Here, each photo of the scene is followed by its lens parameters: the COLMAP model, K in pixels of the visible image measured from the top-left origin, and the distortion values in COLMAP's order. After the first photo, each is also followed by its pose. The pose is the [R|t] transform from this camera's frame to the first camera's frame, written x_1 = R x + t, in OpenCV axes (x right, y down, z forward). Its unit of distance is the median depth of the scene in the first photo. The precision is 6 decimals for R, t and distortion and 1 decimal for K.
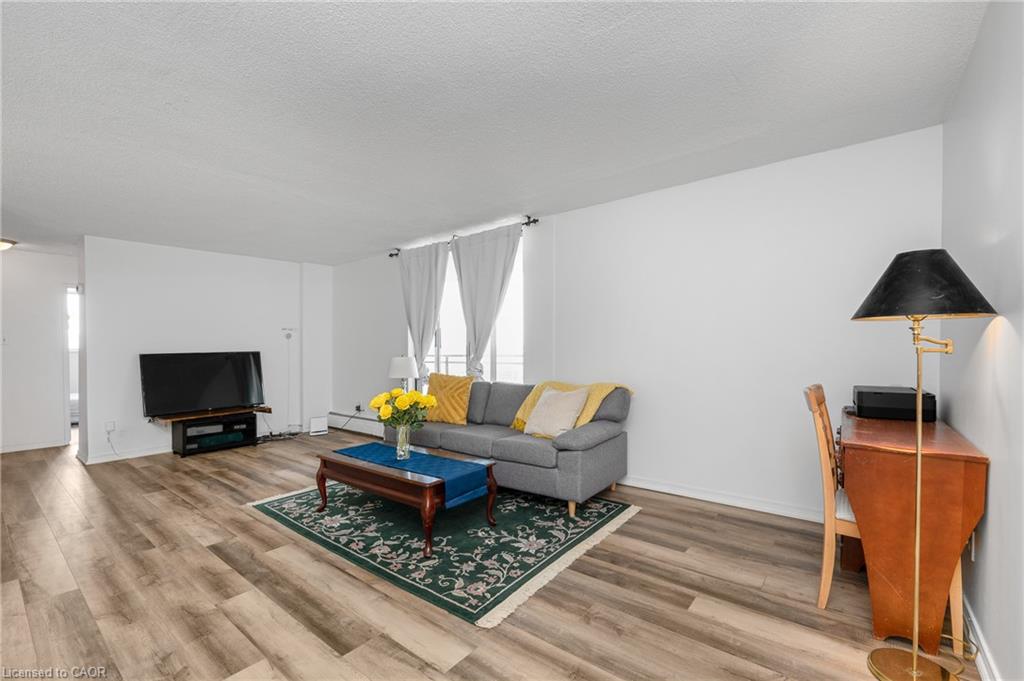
lens RADIAL K [[418.6, 0, 508.4], [0, 418.6, 348.6], [0, 0, 1]] dist [-0.001570, -0.000005]
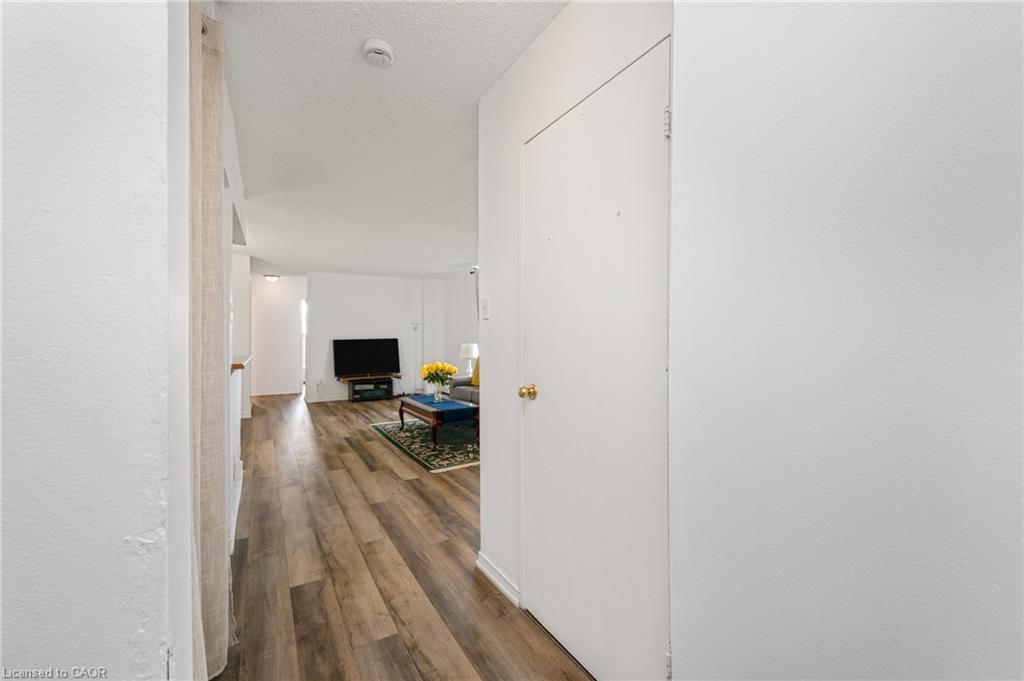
lens RADIAL K [[418.6, 0, 515.7], [0, 418.6, 337.3], [0, 0, 1]] dist [-0.001570, -0.000005]
pose [[0.932616, 0.011381, -0.360692, 0.524402], [-0.012464, 0.999922, -0.000677, -0.003912], [0.360656, 0.005127, 0.932685, -0.386407]]
